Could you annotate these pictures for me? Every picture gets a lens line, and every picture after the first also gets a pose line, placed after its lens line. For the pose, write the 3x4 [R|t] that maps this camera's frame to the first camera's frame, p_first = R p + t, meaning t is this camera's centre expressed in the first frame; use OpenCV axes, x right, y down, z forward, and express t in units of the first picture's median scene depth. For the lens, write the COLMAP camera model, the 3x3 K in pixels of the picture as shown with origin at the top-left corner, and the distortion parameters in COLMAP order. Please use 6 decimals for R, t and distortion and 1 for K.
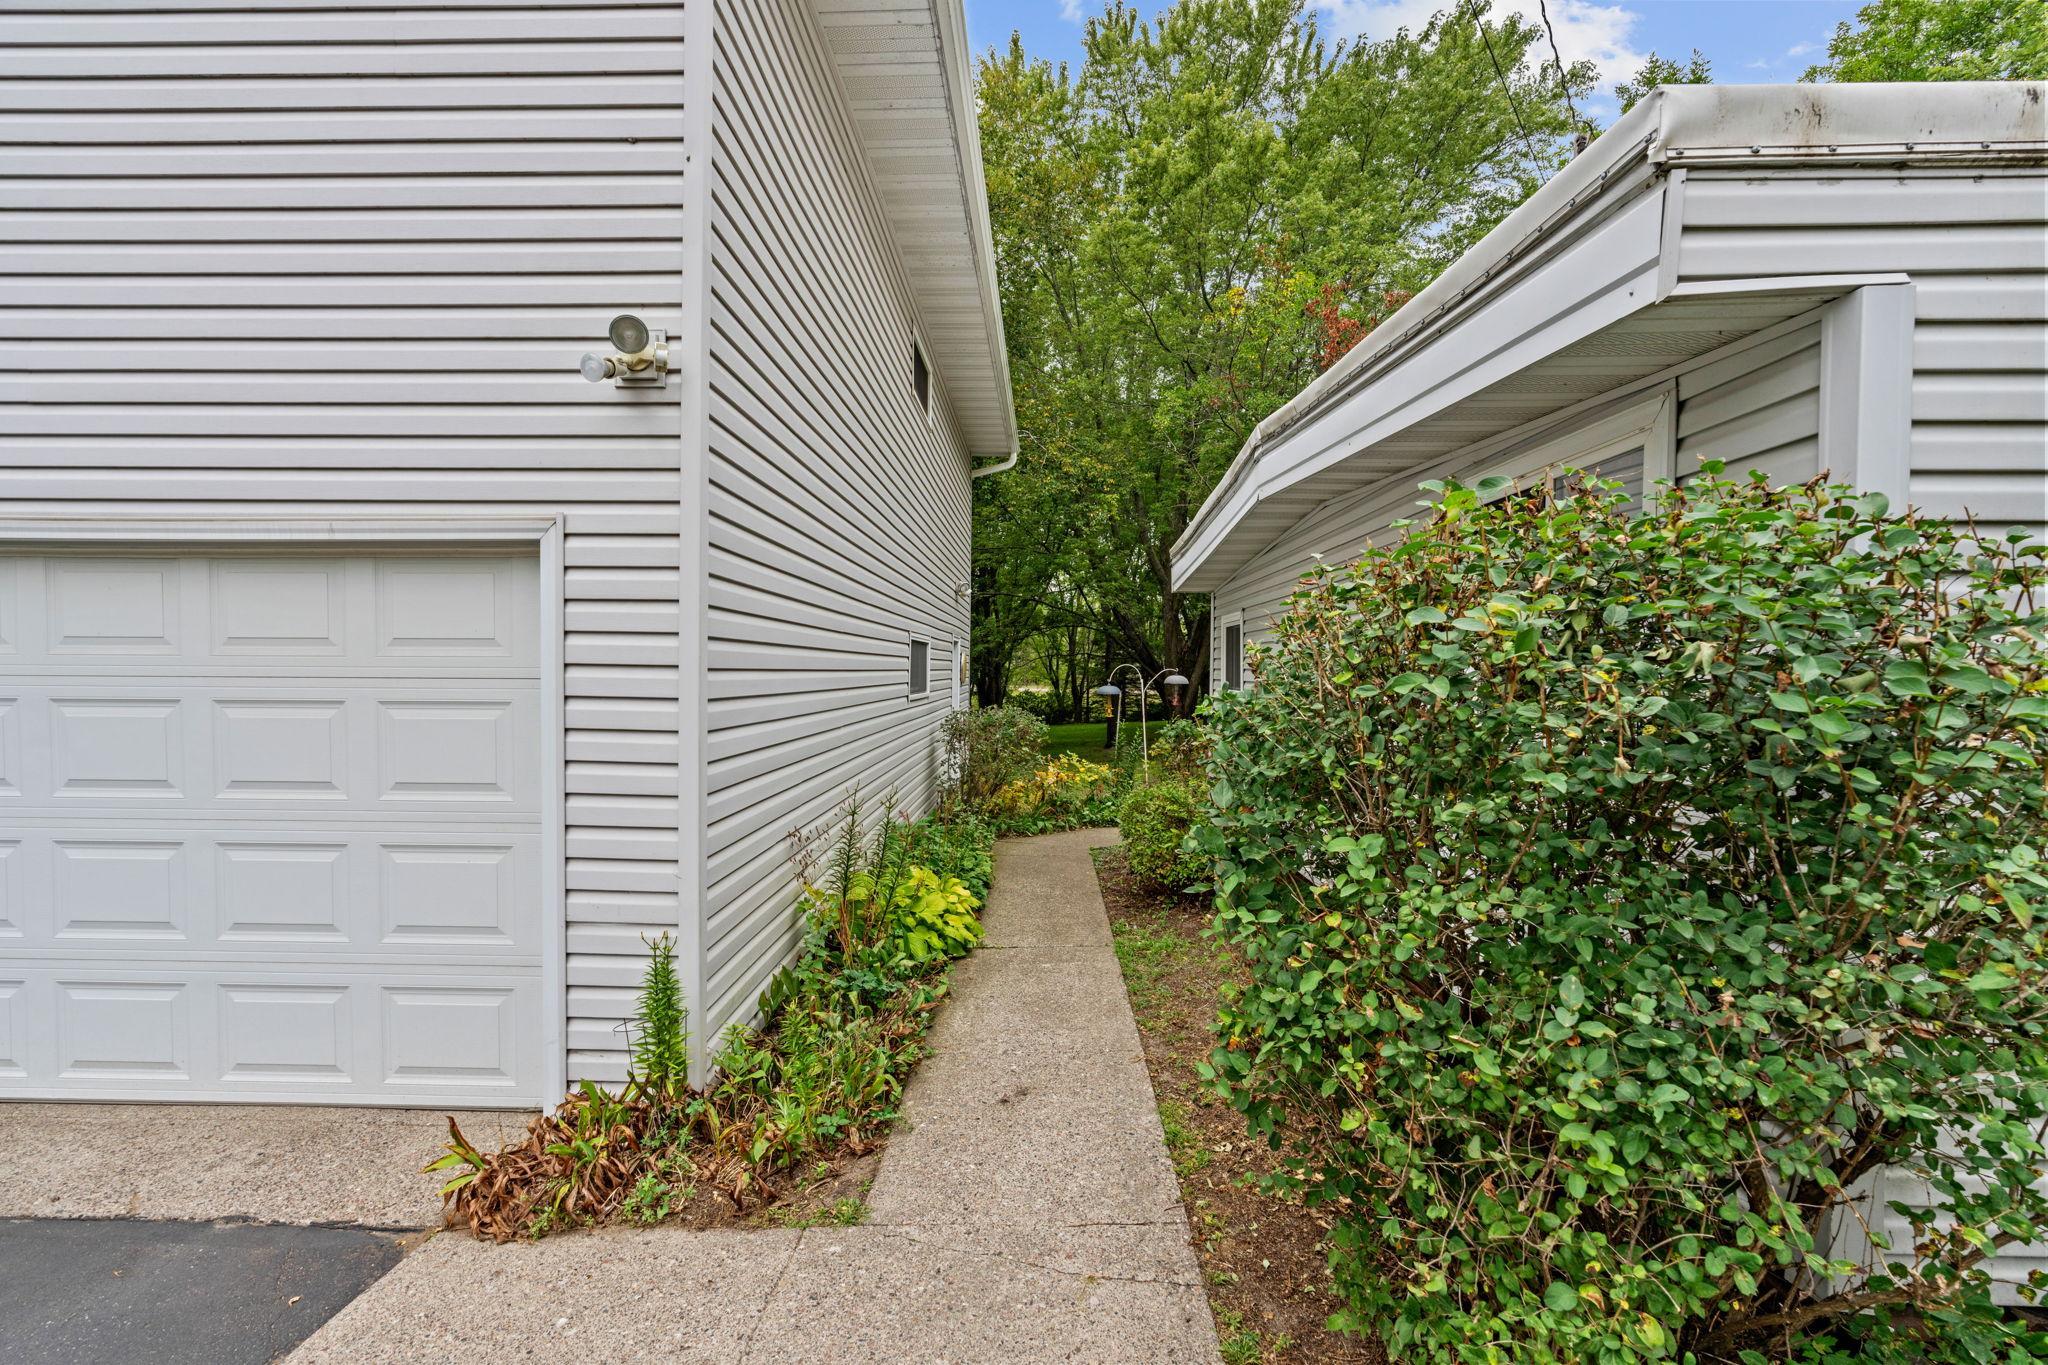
lens RADIAL K [[907.1, 0, 1024.0], [0, 907.1, 682.5], [0, 0, 1]] dist [-0.002108, -0.000024]
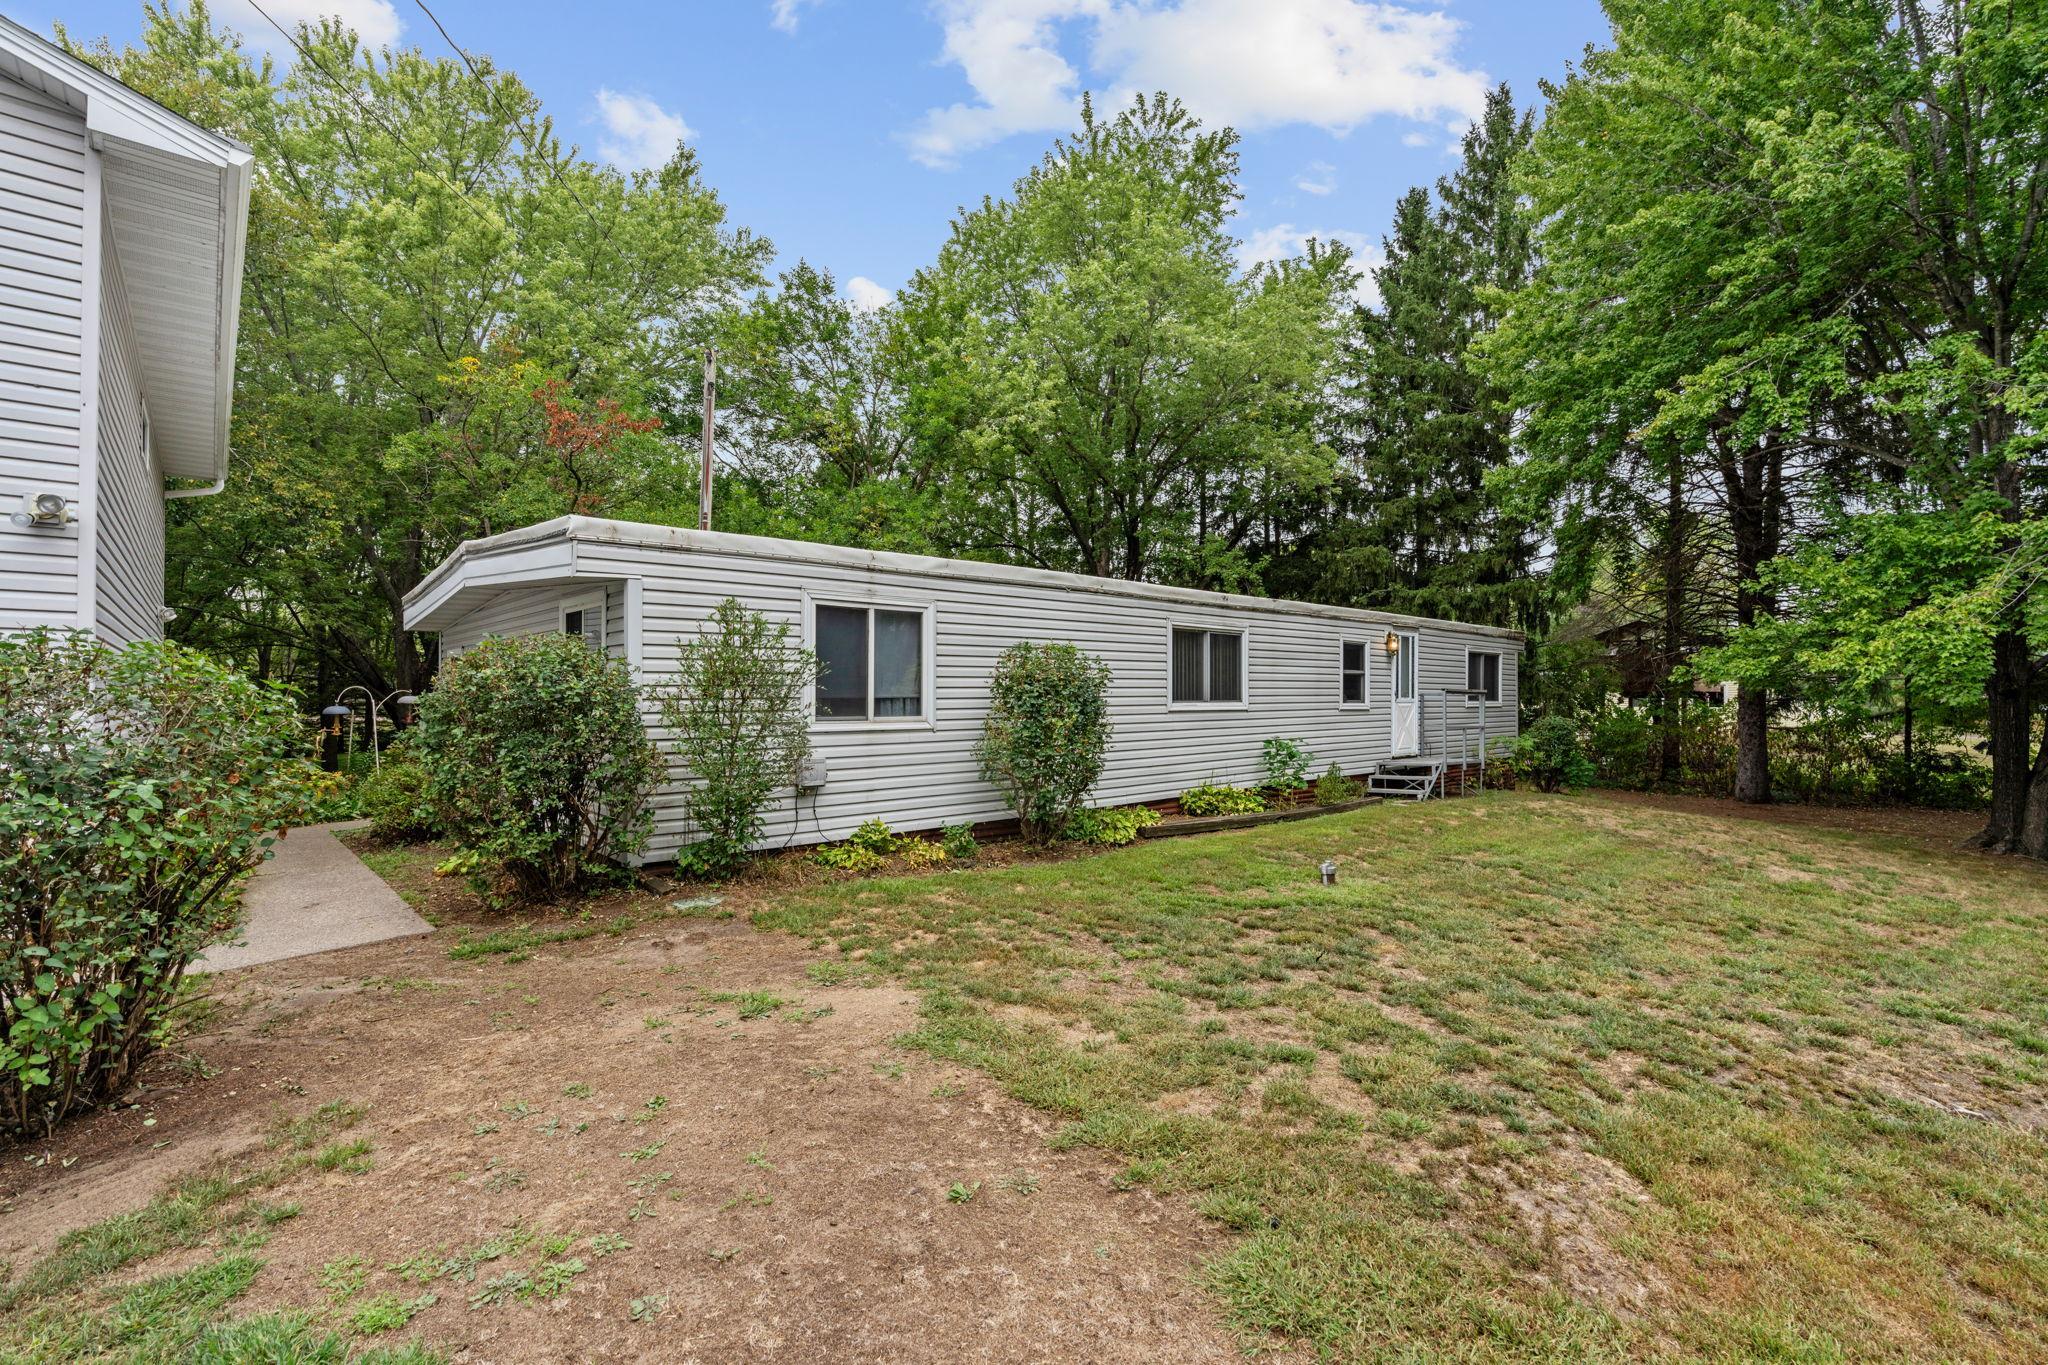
lens RADIAL K [[919.9, 0, 1026.1], [0, 919.9, 697.5], [0, 0, 1]] dist [-0.008563, 0.000016]
pose [[0.727791, -0.008037, 0.685752, -0.047036], [0.014600, 0.999886, -0.003777, 0.007690], [-0.685643, 0.012761, 0.727826, -0.297857]]
